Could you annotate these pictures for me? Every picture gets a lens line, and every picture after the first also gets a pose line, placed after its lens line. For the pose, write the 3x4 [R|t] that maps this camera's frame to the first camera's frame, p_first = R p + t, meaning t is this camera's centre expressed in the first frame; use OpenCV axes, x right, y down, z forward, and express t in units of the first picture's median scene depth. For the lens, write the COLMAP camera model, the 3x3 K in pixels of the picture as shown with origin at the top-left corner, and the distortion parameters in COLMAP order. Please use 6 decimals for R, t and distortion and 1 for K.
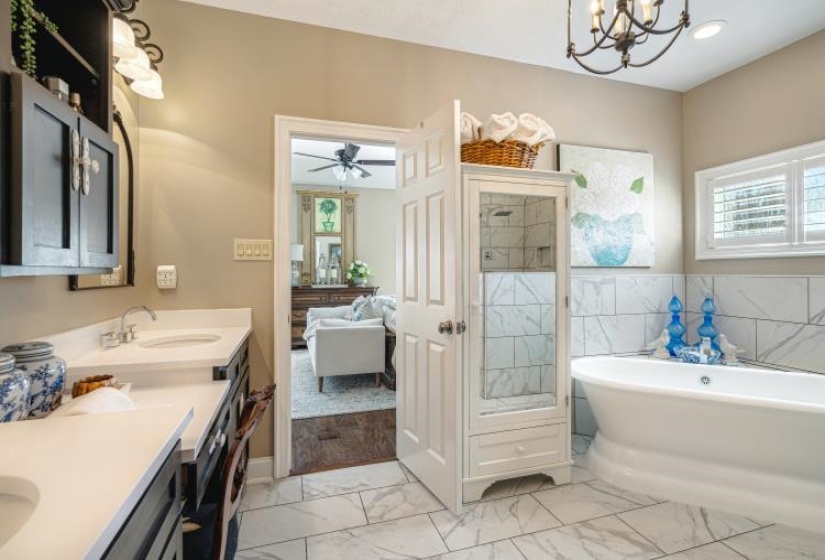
lens RADIAL K [[397.4, 0, 412.5], [0, 397.4, 280.0], [0, 0, 1]] dist [-0.002253, -0.000384]
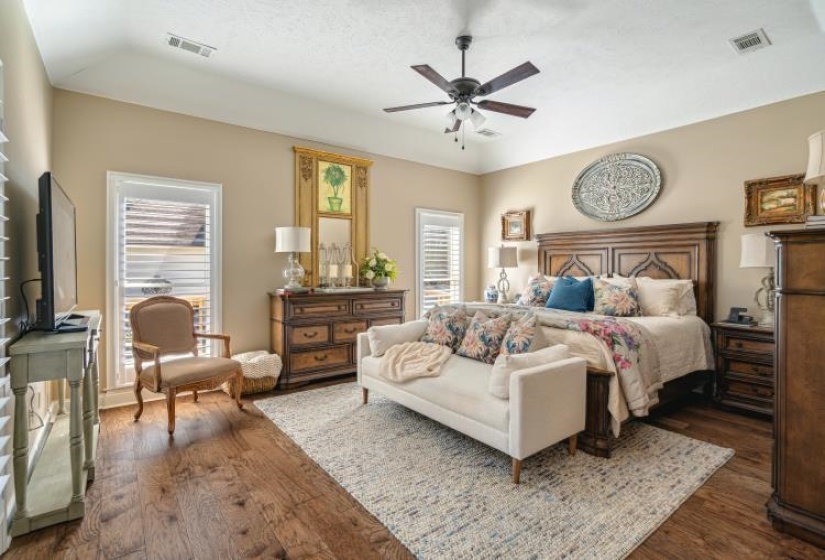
lens RADIAL K [[397.4, 0, 412.5], [0, 397.4, 280.0], [0, 0, 1]] dist [-0.002253, -0.000384]
pose [[0.939487, -0.002695, 0.342575, -0.327971], [-0.002132, 0.999904, 0.013713, -0.010878], [-0.342579, -0.013614, 0.939391, 0.295942]]
